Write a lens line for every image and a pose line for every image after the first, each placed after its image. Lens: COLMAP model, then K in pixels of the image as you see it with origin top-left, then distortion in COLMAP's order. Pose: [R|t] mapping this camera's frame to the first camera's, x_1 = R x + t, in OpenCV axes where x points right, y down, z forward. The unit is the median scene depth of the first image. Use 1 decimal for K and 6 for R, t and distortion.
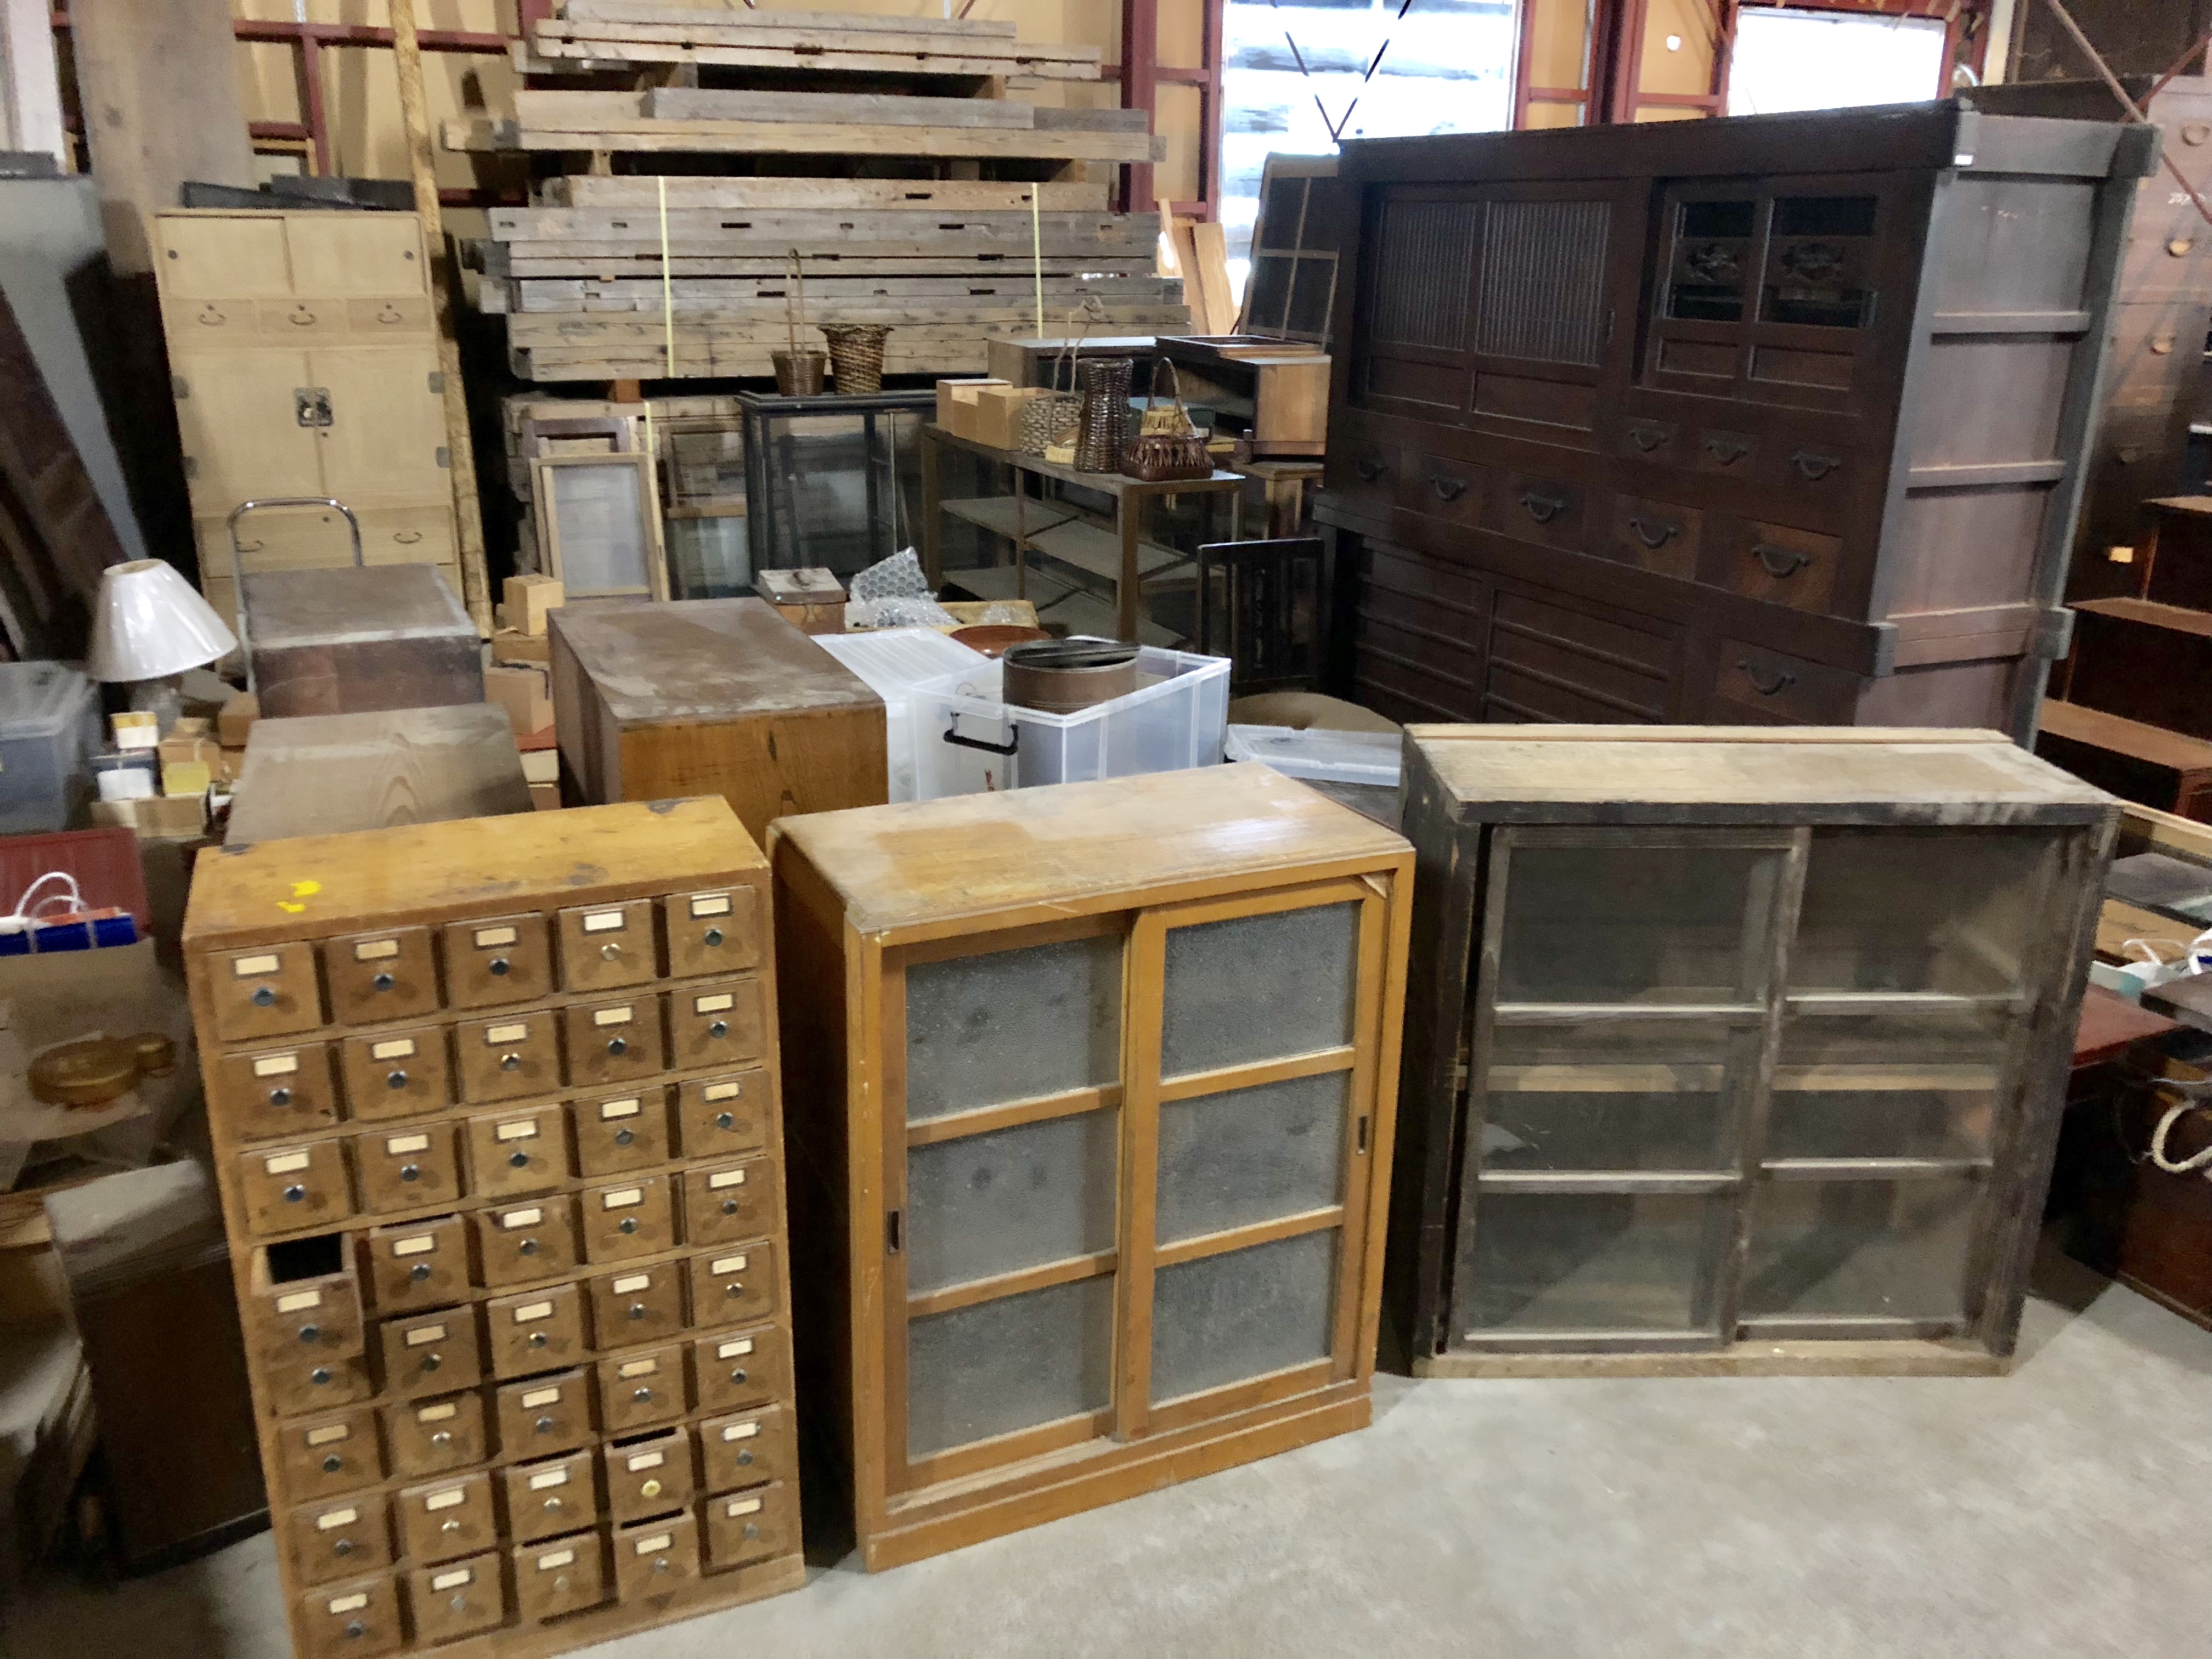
lens RADIAL K [[1822.7, 0, 1106.0], [0, 1822.7, 829.5], [0, 0, 1]] dist [-0.012898, -0.004098]
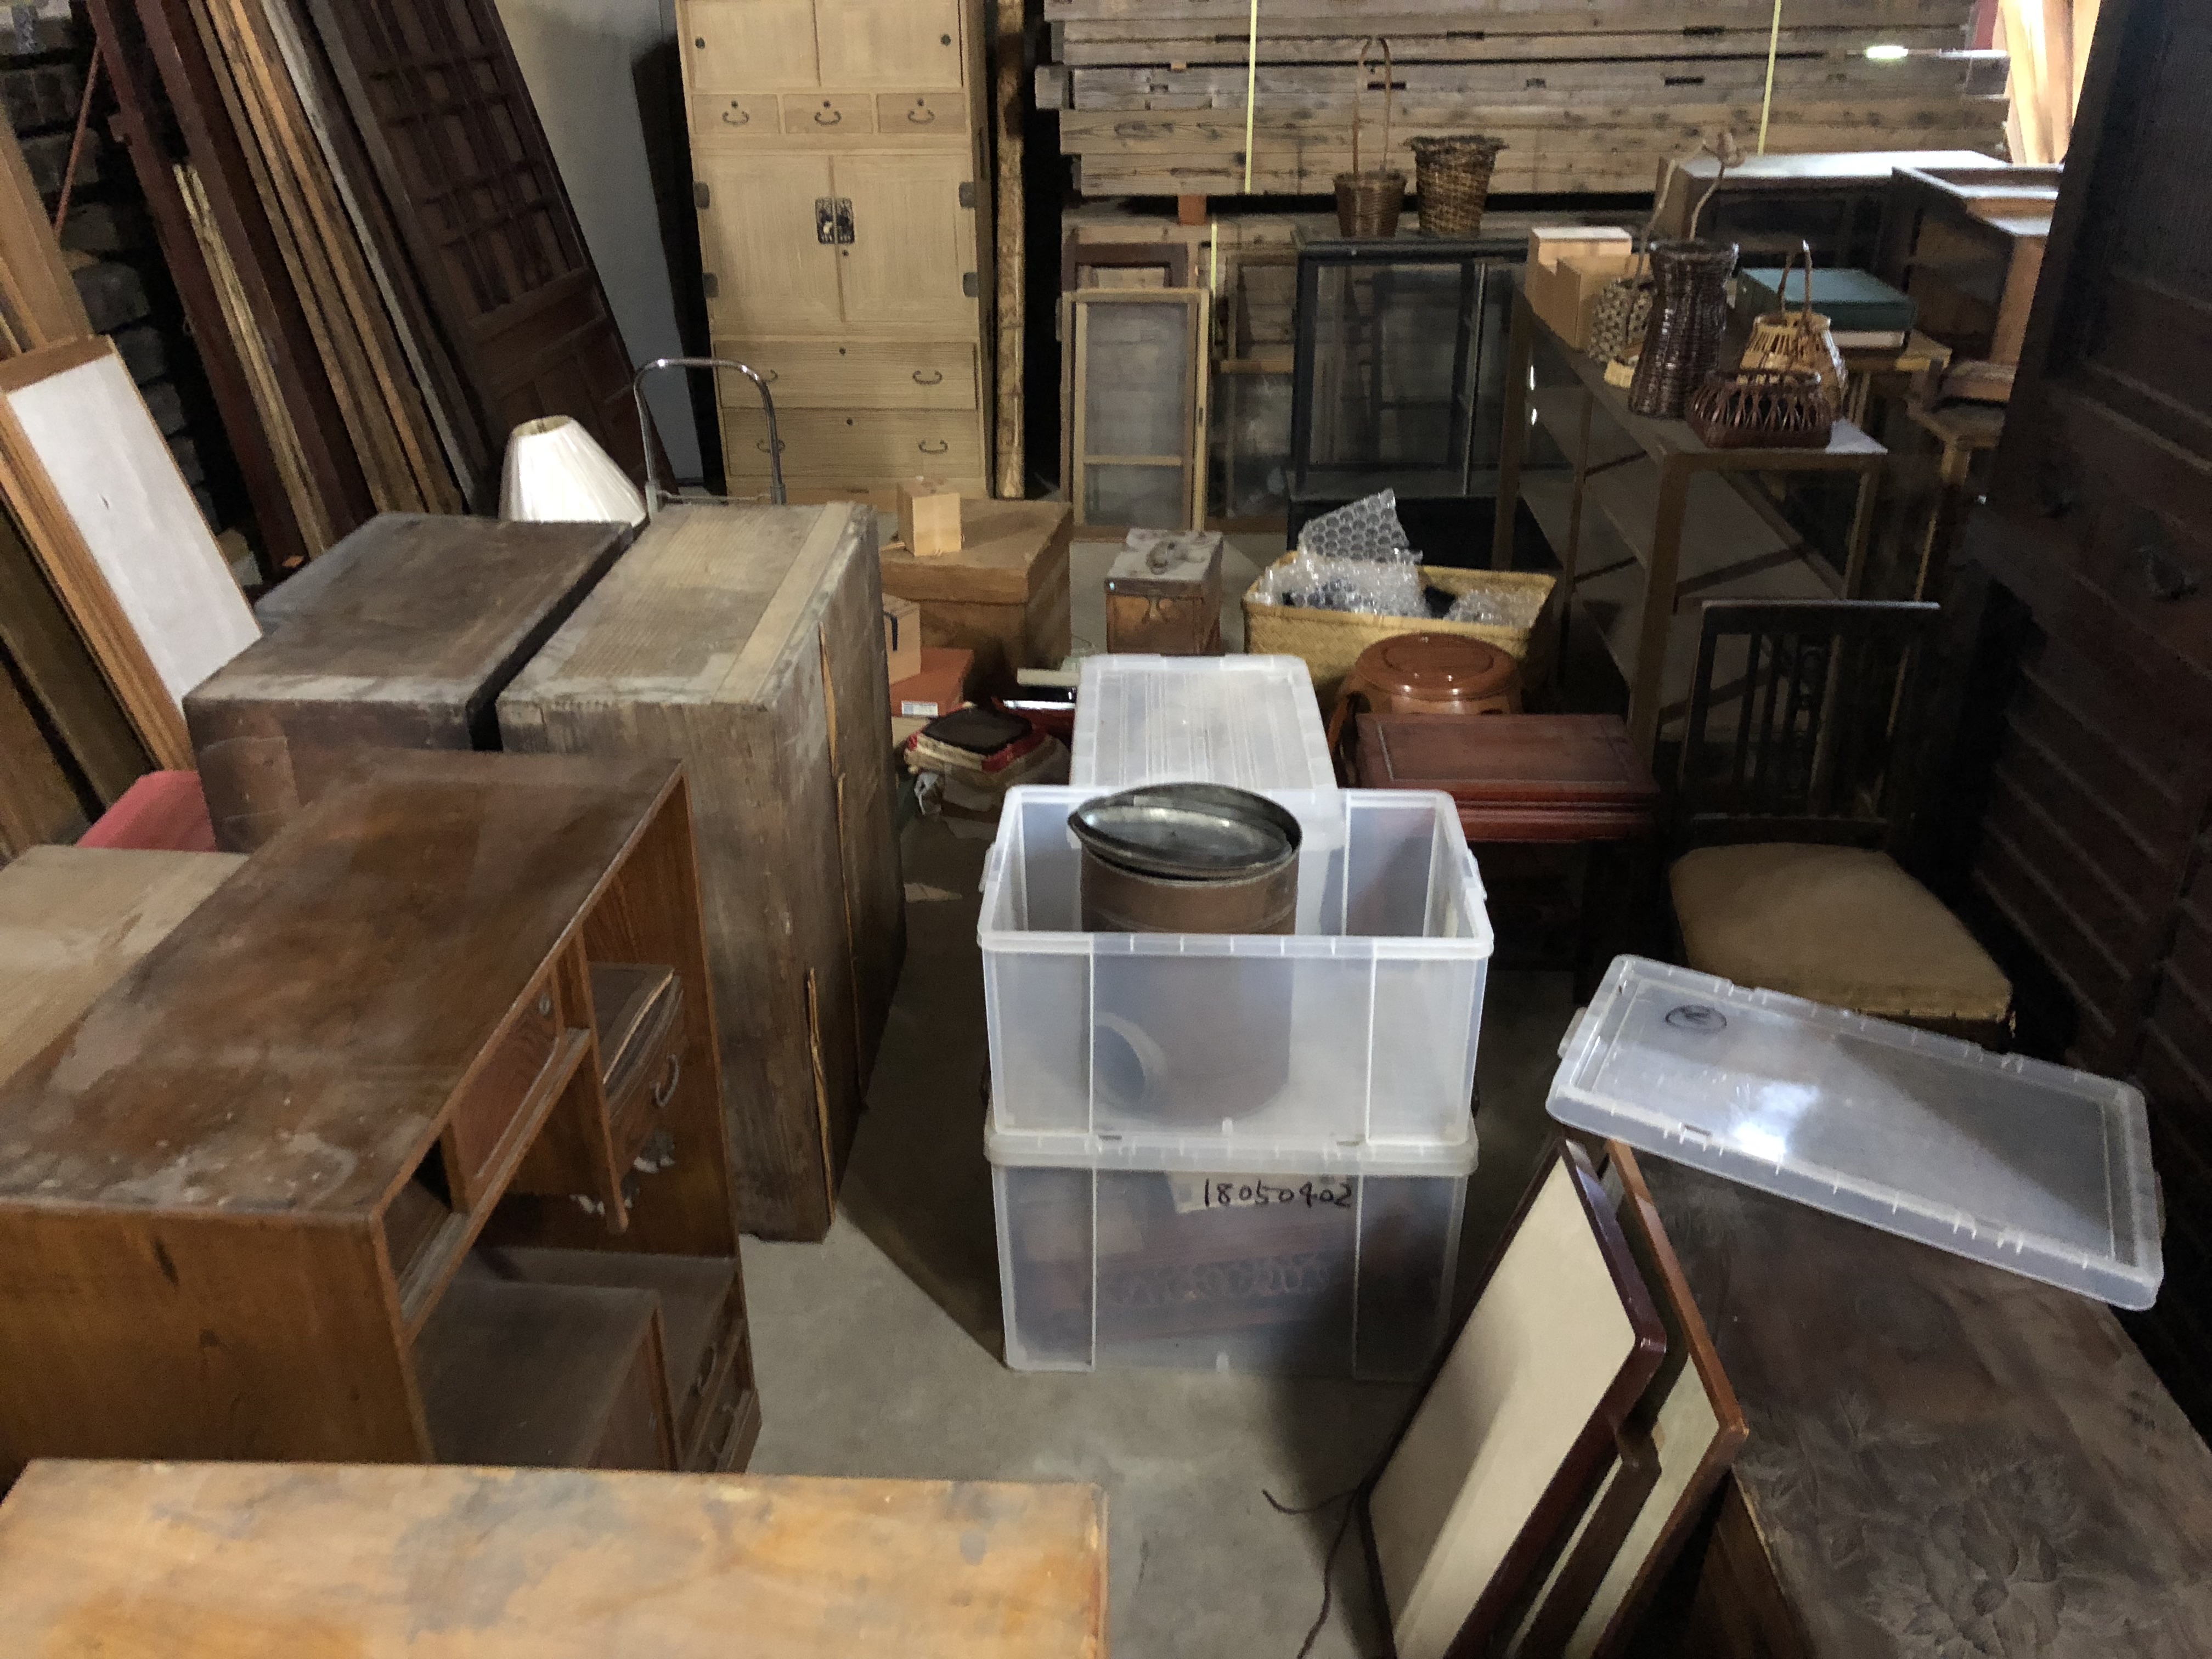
lens RADIAL K [[1770.1, 0, 1106.0], [0, 1770.1, 829.5], [0, 0, 1]] dist [0.003555, 0.004137]
pose [[0.887493, 0.192370, -0.418748, 0.092133], [-0.125861, 0.975338, 0.181314, -0.109540], [0.443300, -0.108211, 0.889818, 0.244140]]
